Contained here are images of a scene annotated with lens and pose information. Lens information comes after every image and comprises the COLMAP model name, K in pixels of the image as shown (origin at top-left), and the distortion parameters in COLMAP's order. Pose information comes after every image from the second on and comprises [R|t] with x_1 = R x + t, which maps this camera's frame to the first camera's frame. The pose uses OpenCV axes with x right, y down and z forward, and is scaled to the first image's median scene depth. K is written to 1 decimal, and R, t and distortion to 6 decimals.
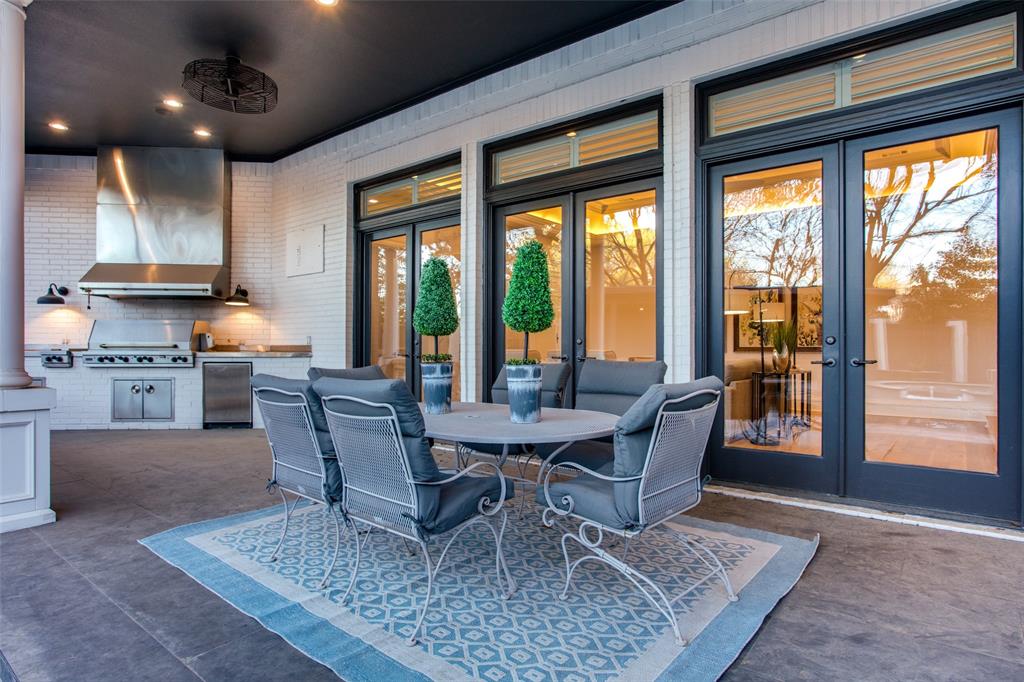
lens RADIAL K [[499.4, 0, 512.0], [0, 499.4, 341.0], [0, 0, 1]] dist [-0.003390, -0.000174]
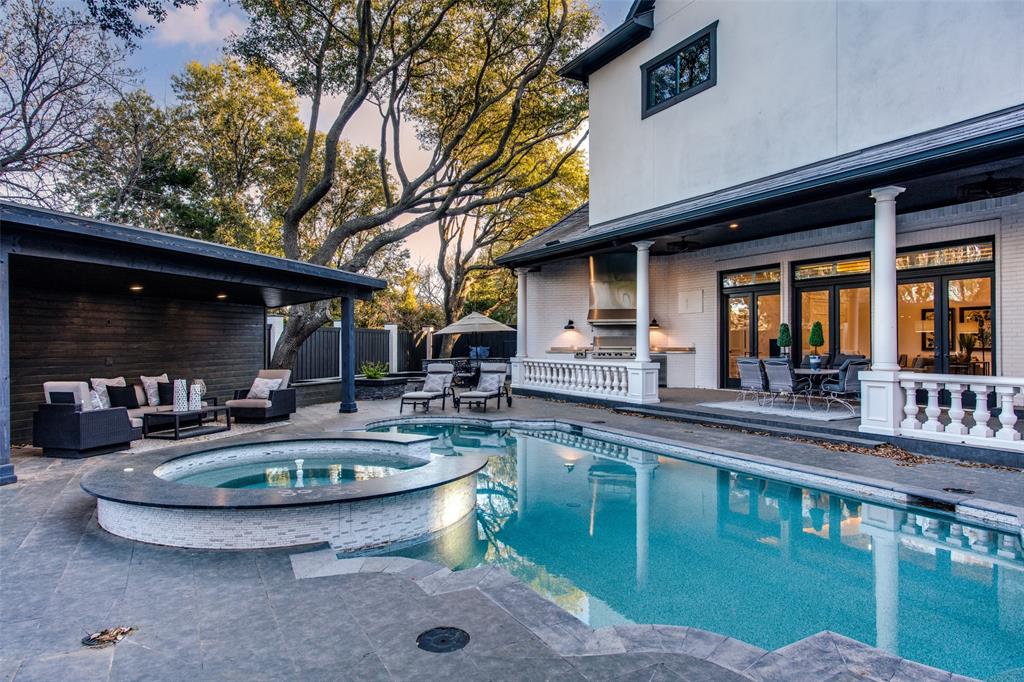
lens RADIAL K [[592.8, 0, 512.0], [0, 592.8, 341.0], [0, 0, 1]] dist [0.057799, 0.000205]
pose [[0.910087, -0.006221, -0.414370, -0.092264], [0.010119, 0.999923, 0.007214, -0.061880], [0.414293, -0.010759, 0.910080, -2.137473]]
